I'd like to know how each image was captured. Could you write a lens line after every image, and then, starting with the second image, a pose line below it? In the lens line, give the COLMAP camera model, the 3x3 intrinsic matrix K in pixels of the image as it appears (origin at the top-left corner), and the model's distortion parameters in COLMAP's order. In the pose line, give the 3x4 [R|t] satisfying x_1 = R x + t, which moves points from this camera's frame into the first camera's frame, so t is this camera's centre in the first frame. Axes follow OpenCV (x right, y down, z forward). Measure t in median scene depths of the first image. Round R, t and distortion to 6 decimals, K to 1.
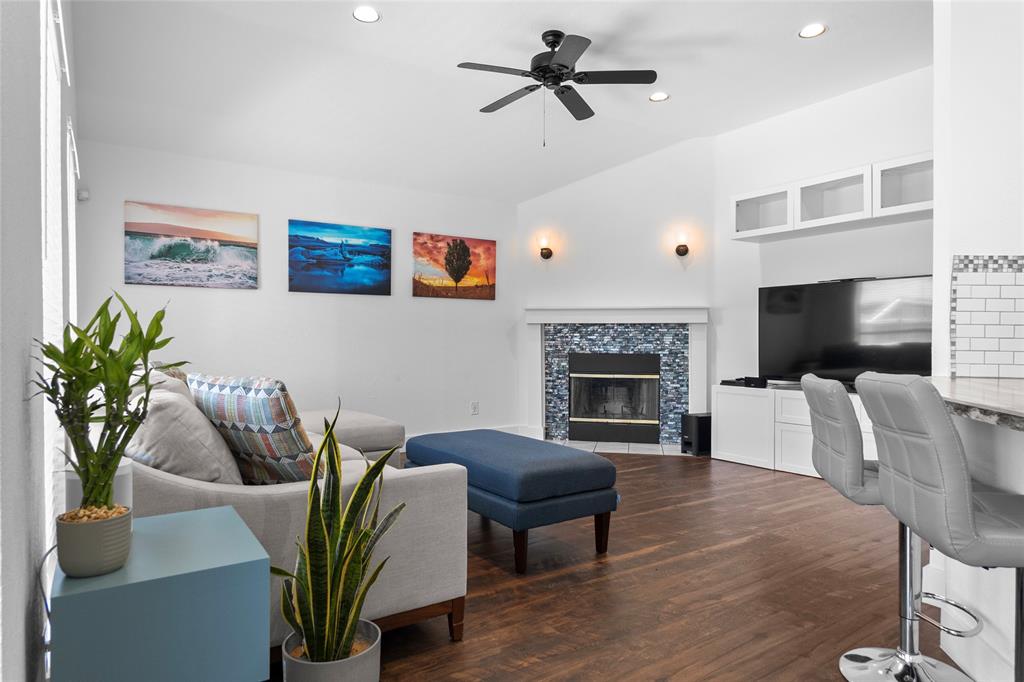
lens RADIAL K [[625.1, 0, 509.0], [0, 625.1, 339.0], [0, 0, 1]] dist [0.010749, -0.003287]
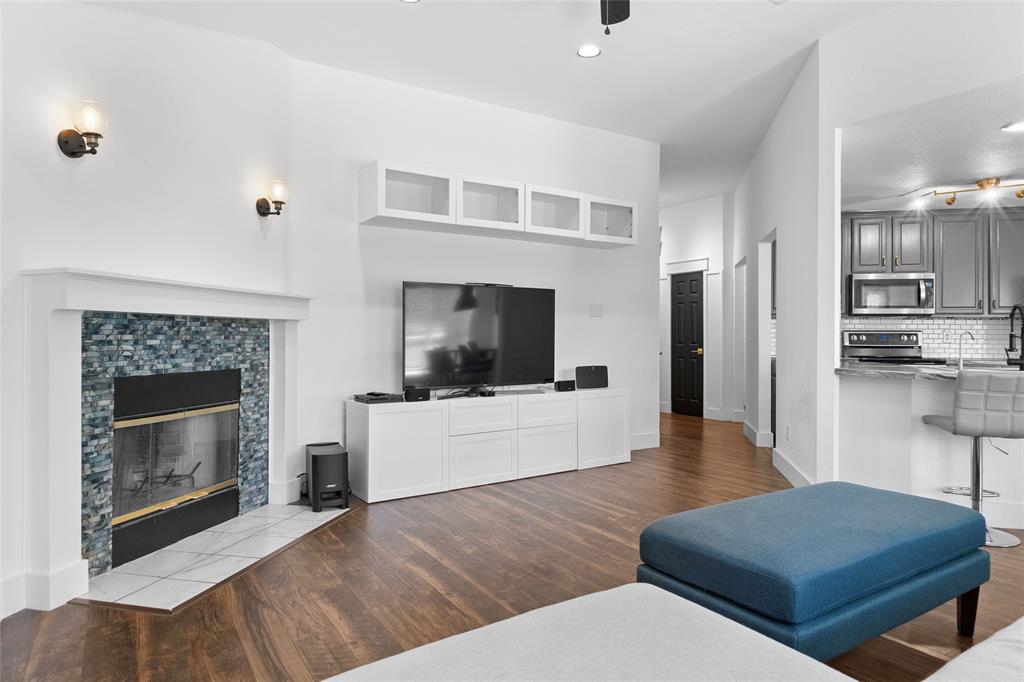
lens RADIAL K [[625.1, 0, 518.0], [0, 625.1, 332.1], [0, 0, 1]] dist [0.010749, -0.003287]
pose [[0.008233, 0.005911, 0.999949, -0.373755], [-0.000198, 0.999983, -0.005909, -0.008294], [-0.999966, -0.000149, 0.008234, 0.726120]]
